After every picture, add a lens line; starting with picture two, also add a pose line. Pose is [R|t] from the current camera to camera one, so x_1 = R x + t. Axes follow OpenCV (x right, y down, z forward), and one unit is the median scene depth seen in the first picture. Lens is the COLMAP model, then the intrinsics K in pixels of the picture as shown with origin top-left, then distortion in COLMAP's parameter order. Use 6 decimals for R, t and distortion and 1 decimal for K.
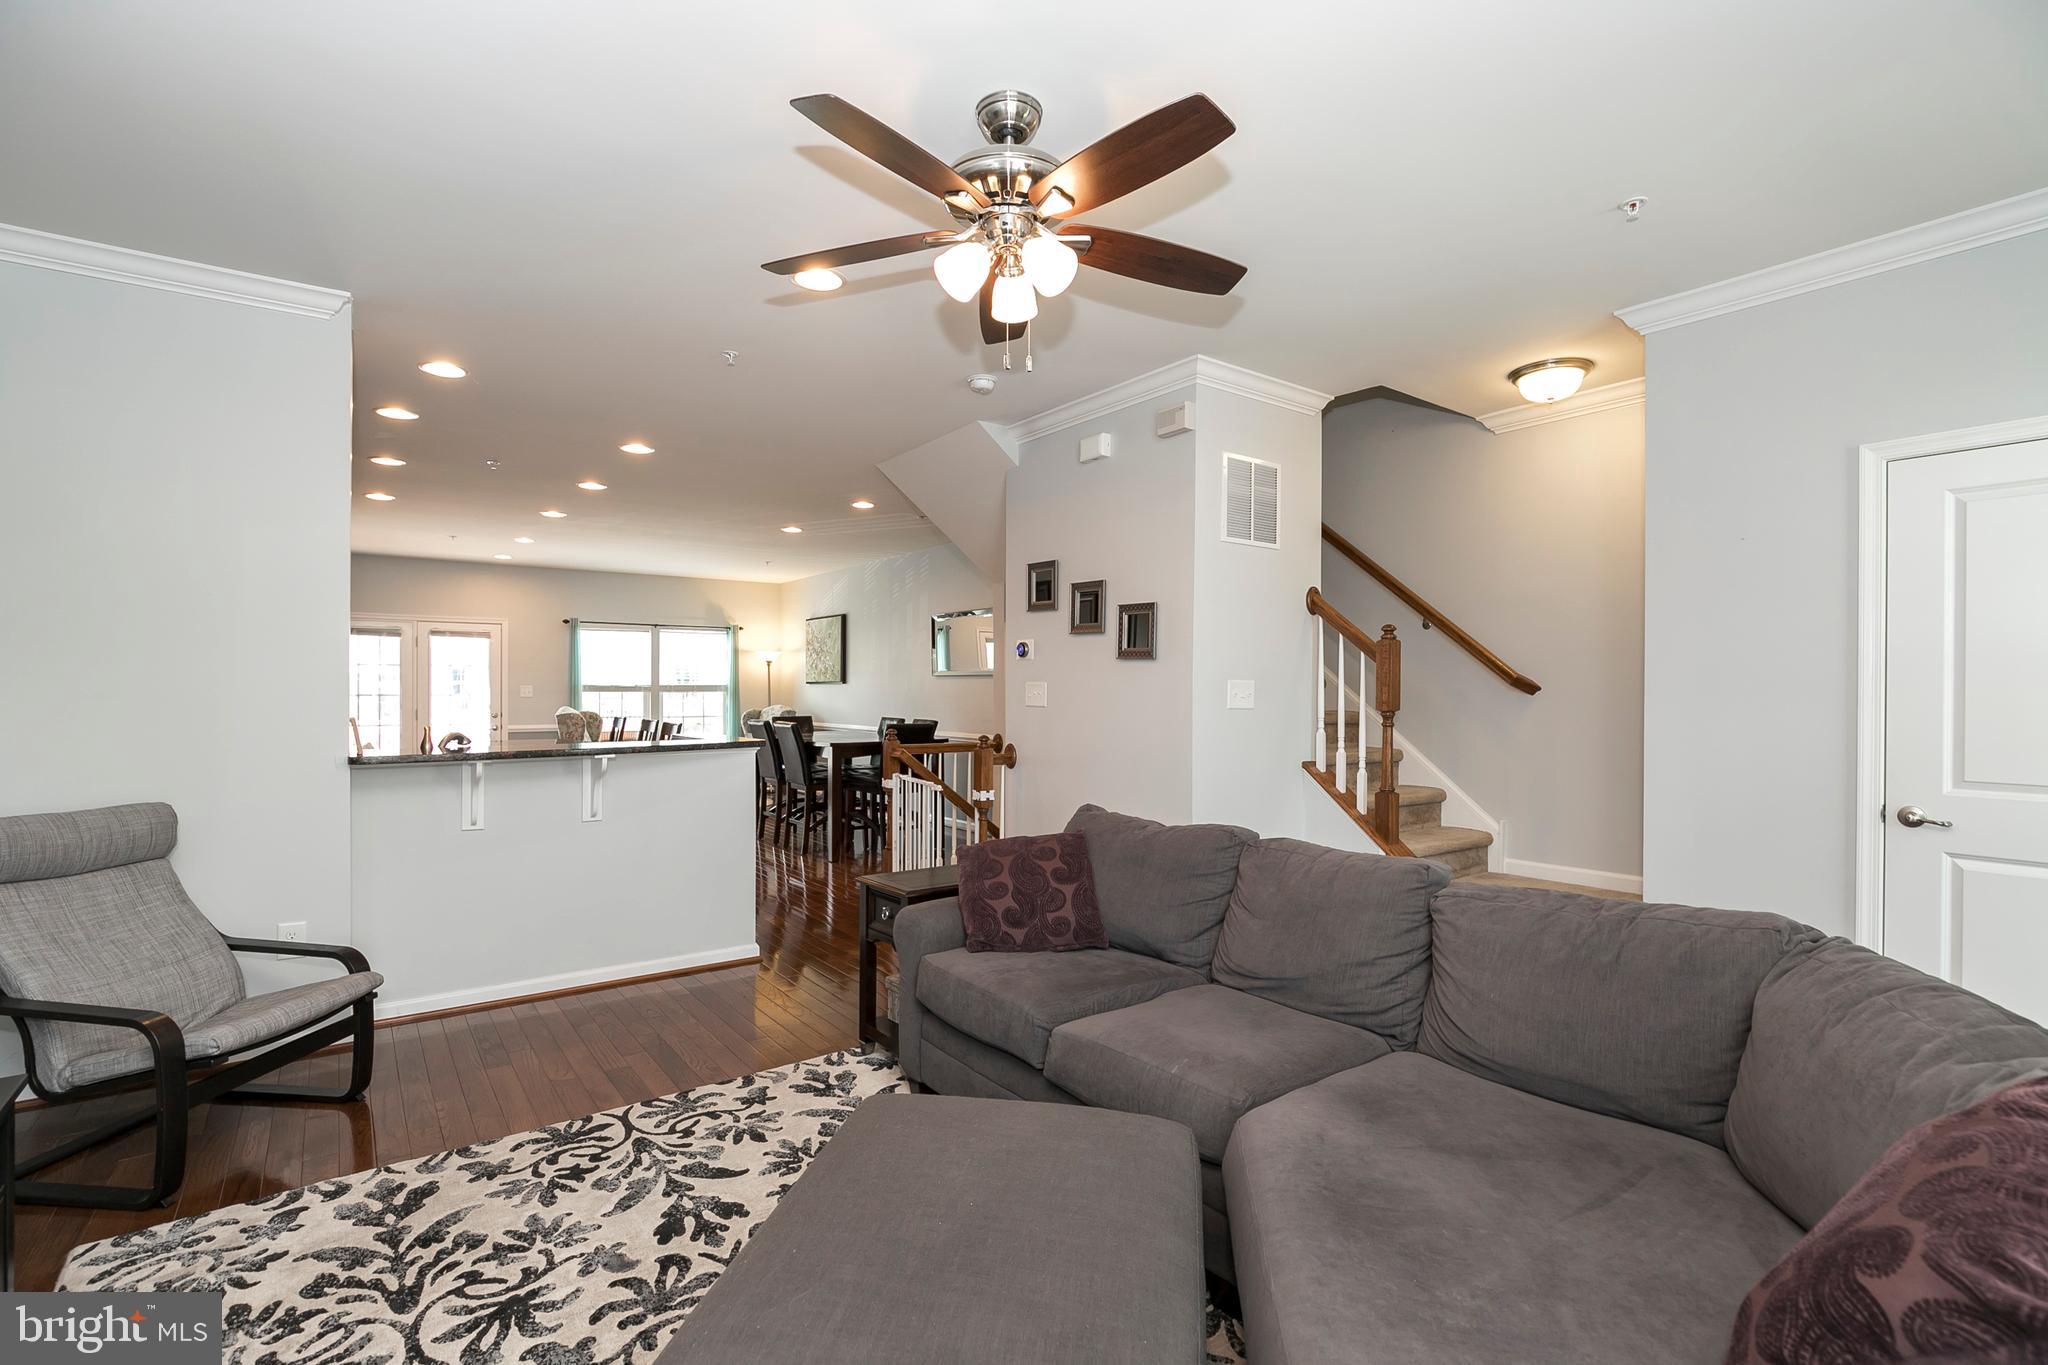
lens RADIAL K [[933.9, 0, 1017.1], [0, 933.9, 699.6], [0, 0, 1]] dist [-0.012333, 0.004387]
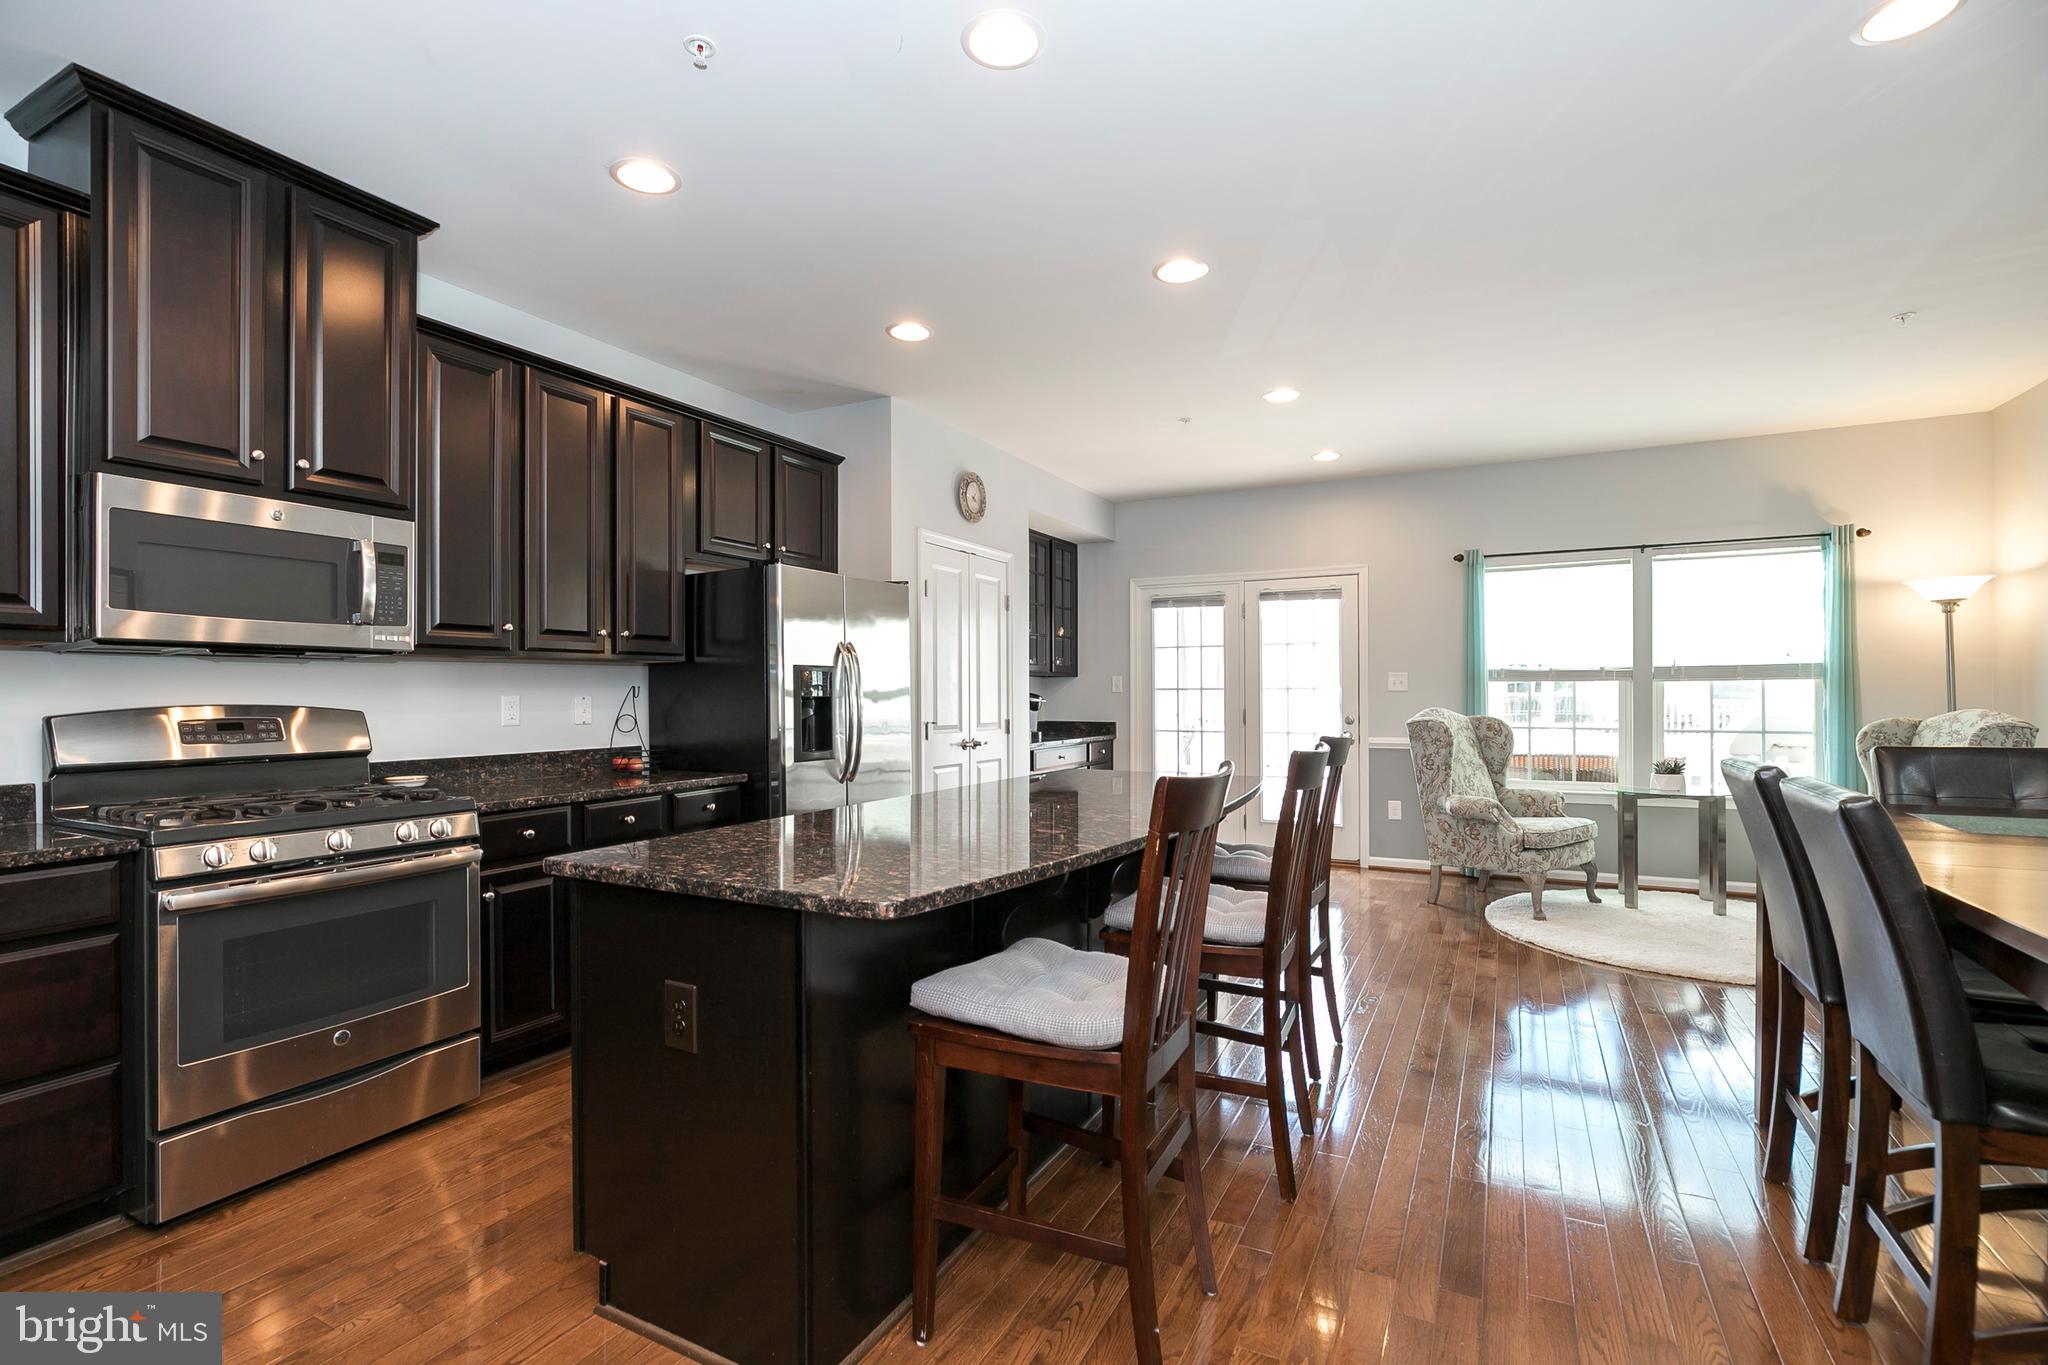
lens RADIAL K [[933.9, 0, 1031.6], [0, 933.9, 690.5], [0, 0, 1]] dist [-0.012333, 0.004387]
pose [[0.446127, -0.006118, -0.894949, -0.349393], [-0.004191, 0.999951, -0.008925, 0.012087], [0.894960, 0.007733, 0.446080, 1.947780]]
